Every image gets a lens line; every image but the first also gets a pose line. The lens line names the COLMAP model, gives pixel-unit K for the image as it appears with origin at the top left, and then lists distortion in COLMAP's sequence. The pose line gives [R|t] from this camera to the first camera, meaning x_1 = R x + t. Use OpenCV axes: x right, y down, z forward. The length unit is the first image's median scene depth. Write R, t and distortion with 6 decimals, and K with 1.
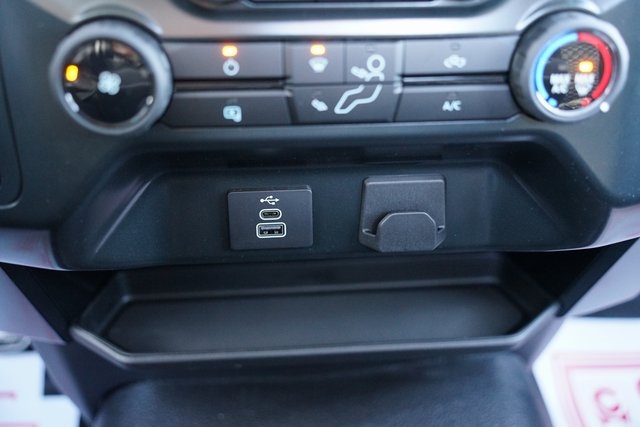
lens RADIAL K [[711.9, 0, 318.5], [0, 711.9, 215.6], [0, 0, 1]] dist [0.061934, 0.000000]
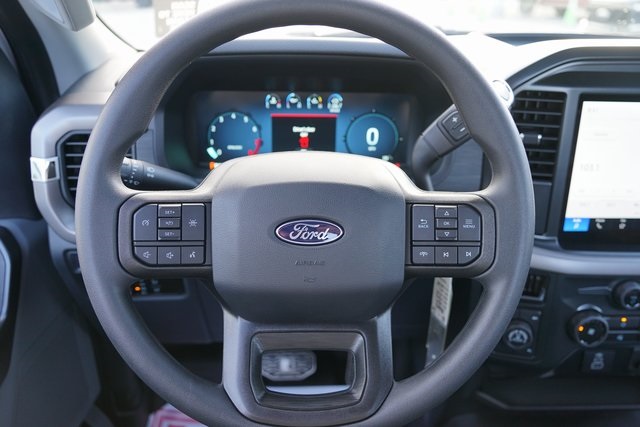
lens RADIAL K [[519.5, 0, 320.8], [0, 519.5, 208.3], [0, 0, 1]] dist [-0.039140, 0.003396]
pose [[0.998820, 0.034217, -0.034467, -1.330592], [-0.037067, 0.995628, -0.085734, -0.456613], [0.031383, 0.086911, 0.995722, -1.249992]]
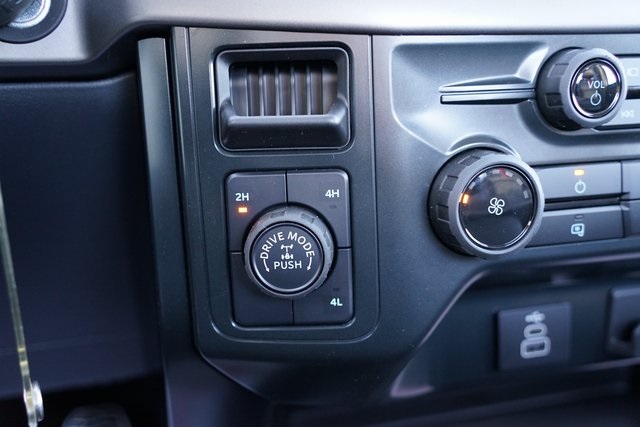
lens RADIAL K [[681.9, 0, 318.9], [0, 681.9, 213.0], [0, 0, 1]] dist [0.034967, 0.000000]
pose [[0.982535, -0.060989, 0.175799, -0.675620], [0.096943, 0.974193, -0.203840, 0.003787], [-0.158830, 0.217322, 0.963091, 0.070274]]
